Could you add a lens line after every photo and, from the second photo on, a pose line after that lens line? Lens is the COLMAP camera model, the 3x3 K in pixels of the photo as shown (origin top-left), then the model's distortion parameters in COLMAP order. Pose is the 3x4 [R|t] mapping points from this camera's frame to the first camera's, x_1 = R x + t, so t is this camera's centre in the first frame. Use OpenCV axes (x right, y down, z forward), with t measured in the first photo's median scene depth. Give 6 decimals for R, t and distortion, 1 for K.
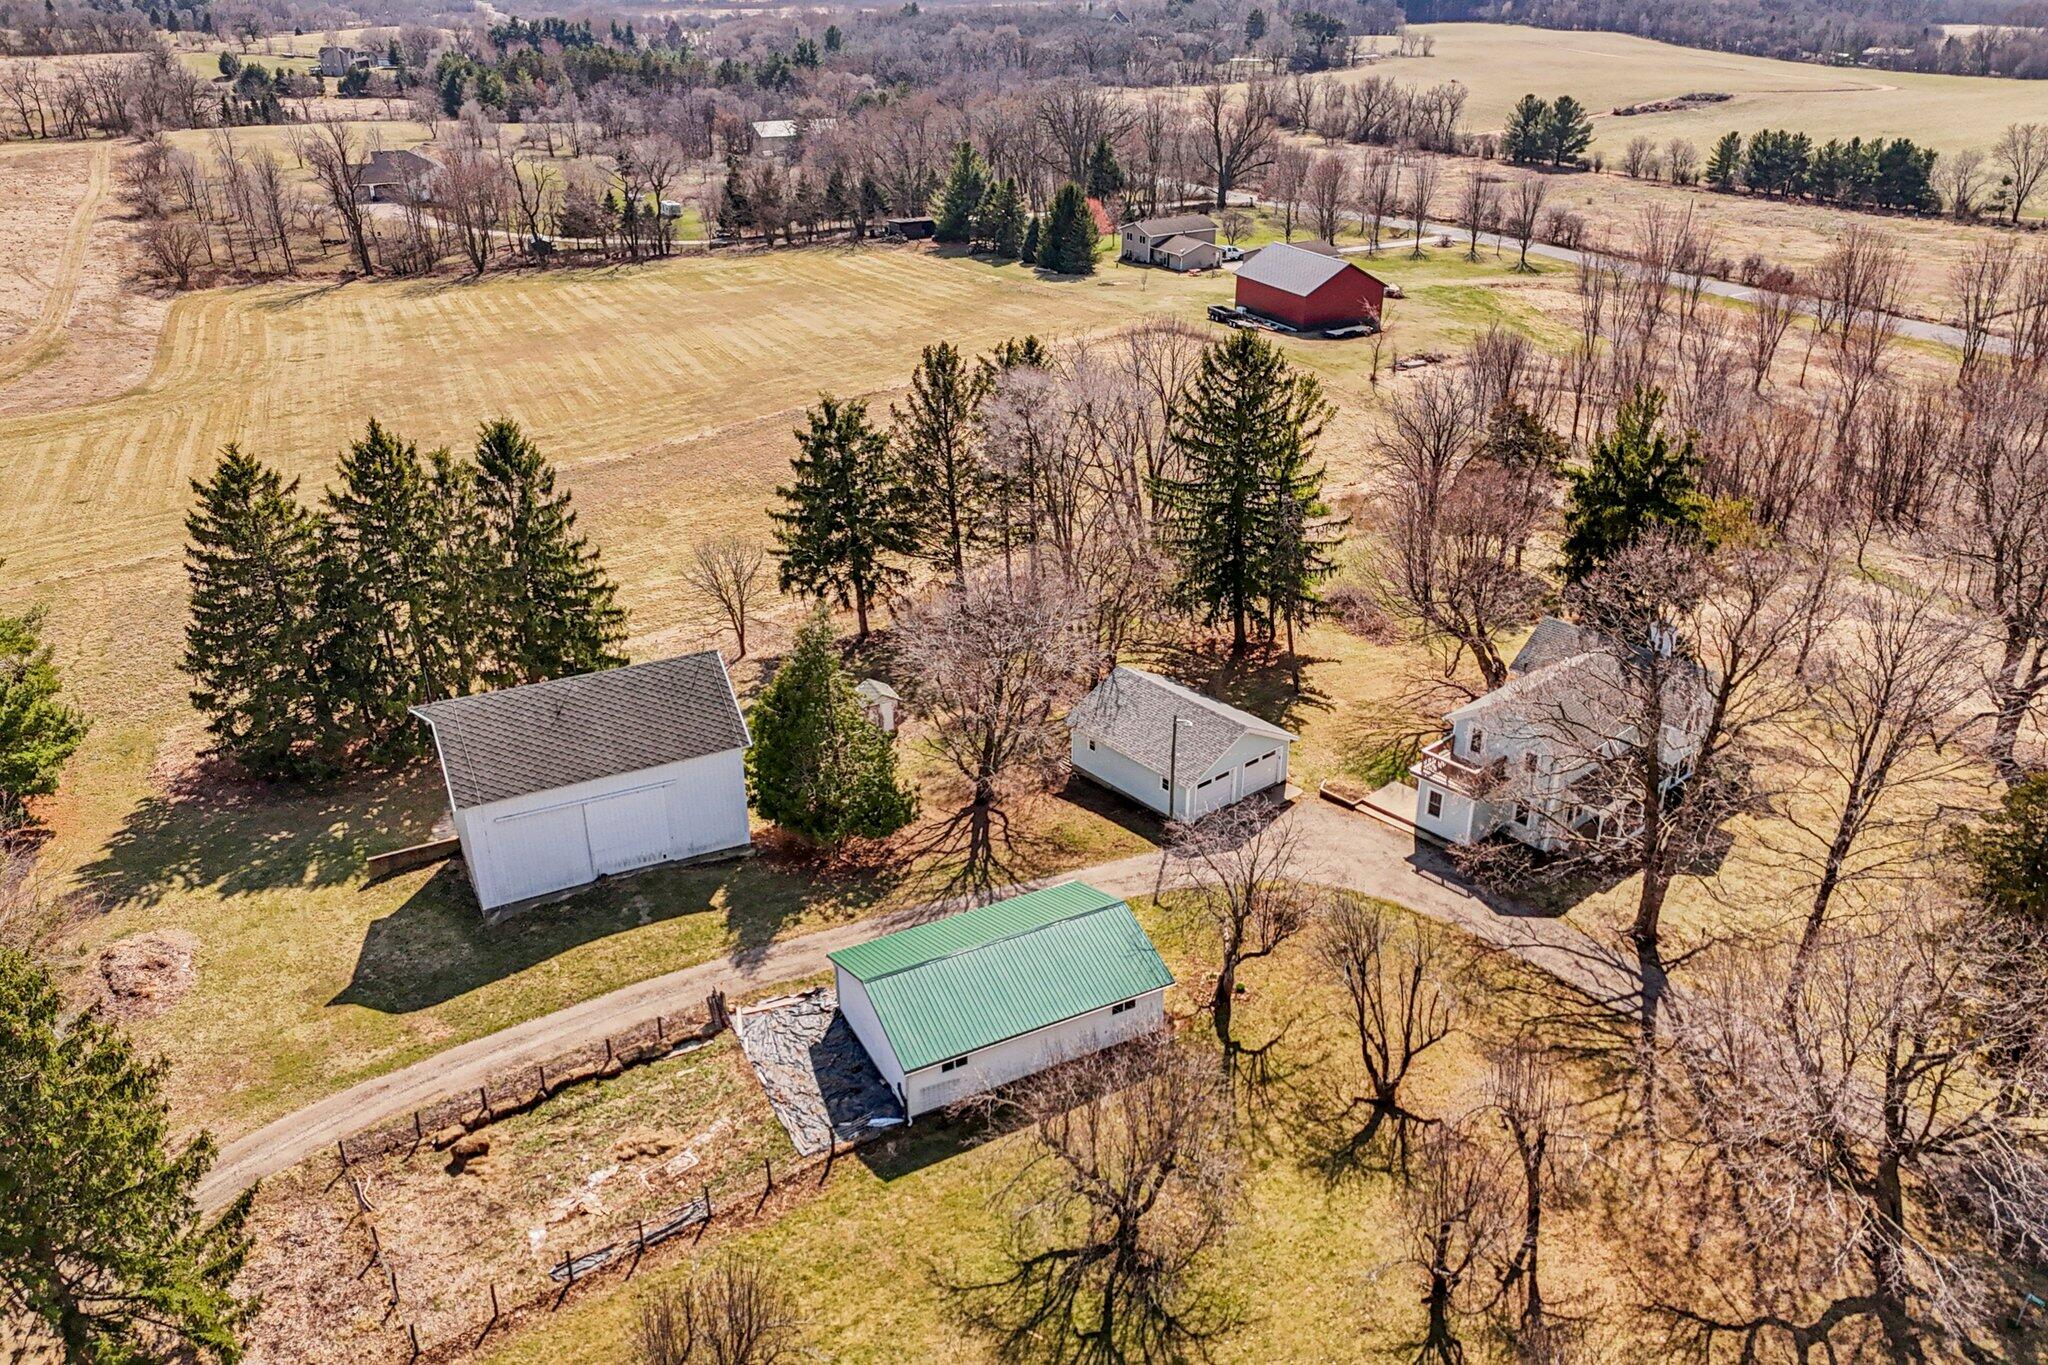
lens RADIAL K [[1543.2, 0, 1024.0], [0, 1543.2, 658.9], [0, 0, 1]] dist [0.071552, -0.070480]
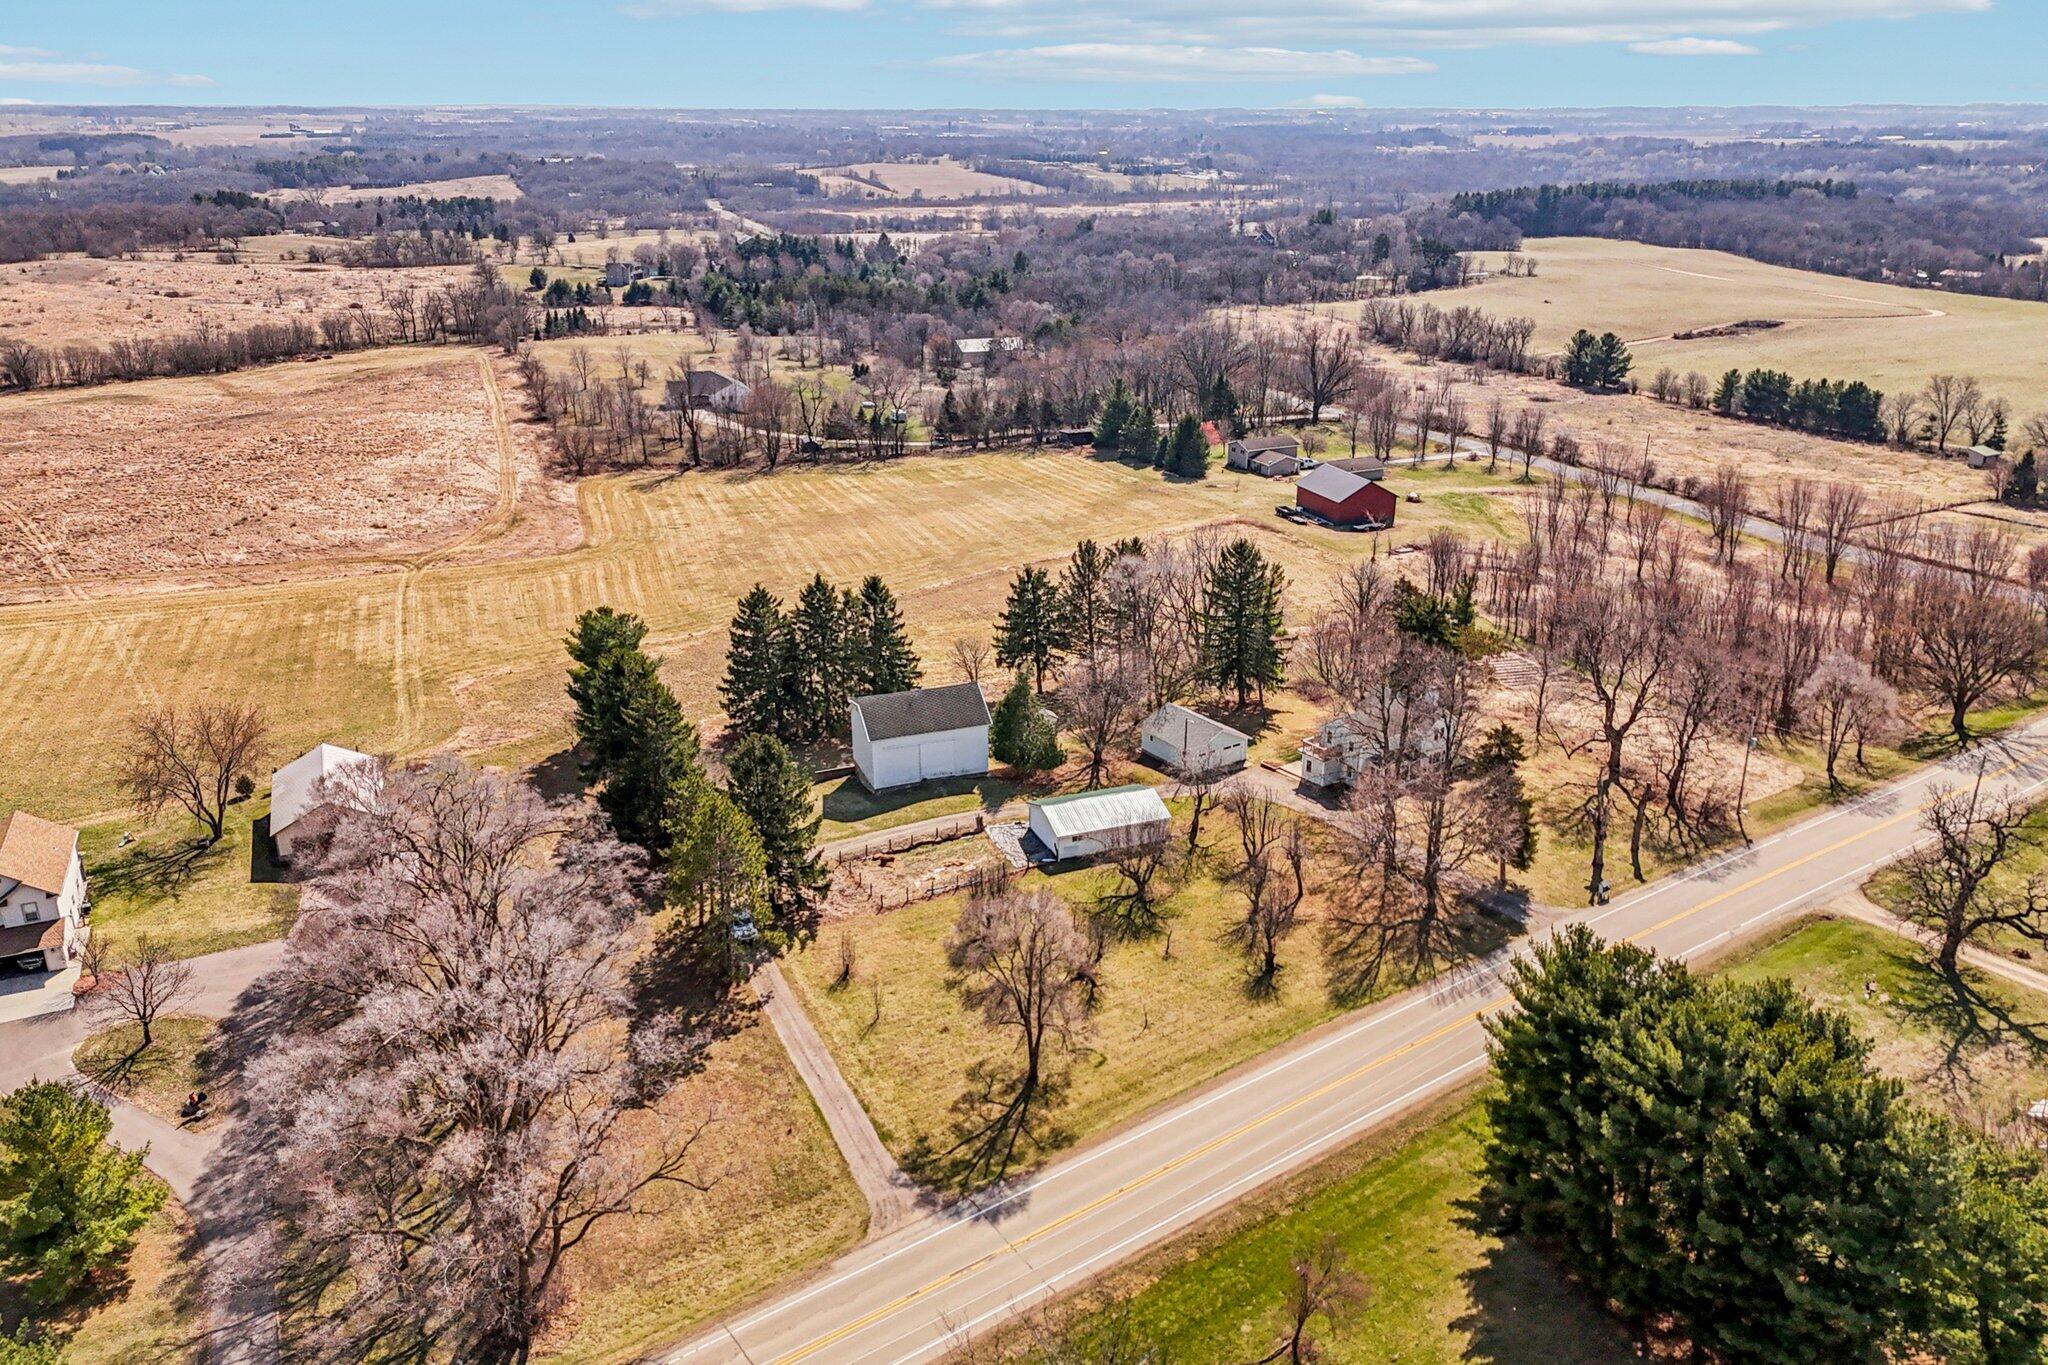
lens RADIAL K [[1543.2, 0, 1024.0], [0, 1543.2, 658.9], [0, 0, 1]] dist [0.071552, -0.070480]
pose [[0.994402, 0.034950, -0.099714, 0.026780], [-0.044468, 0.994494, -0.094891, 0.053810], [0.095849, 0.098794, 0.990481, -0.374956]]
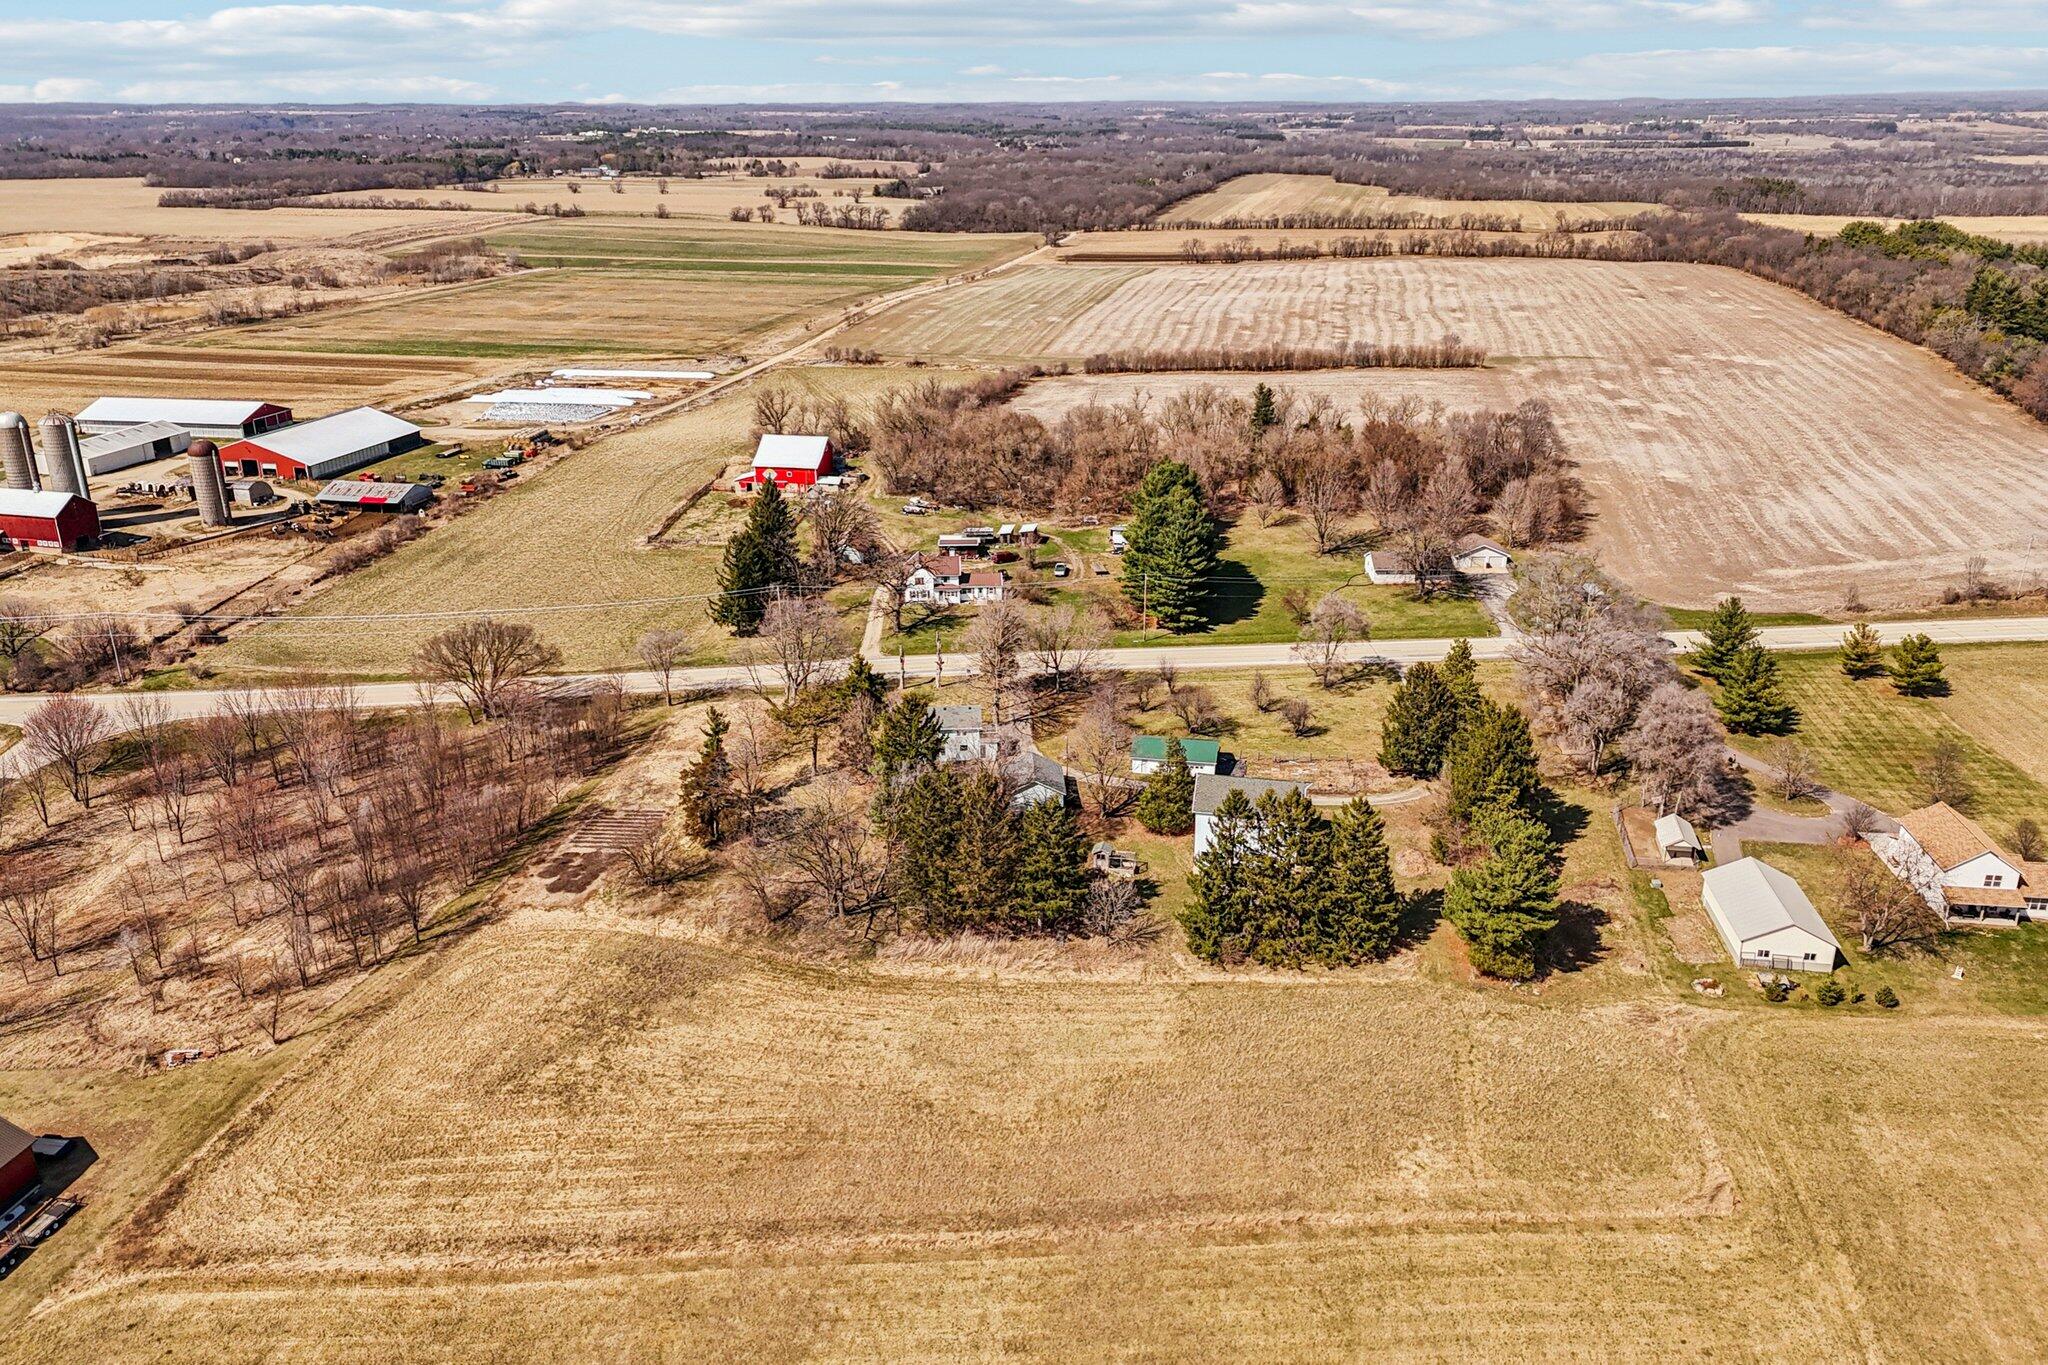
lens RADIAL K [[1543.2, 0, 1024.0], [0, 1543.2, 658.9], [0, 0, 1]] dist [0.071552, -0.070480]
pose [[-0.792589, -0.207931, 0.573208, -0.444285], [0.256707, 0.738905, 0.622993, -0.580451], [-0.553086, 0.640924, -0.532271, 0.770428]]
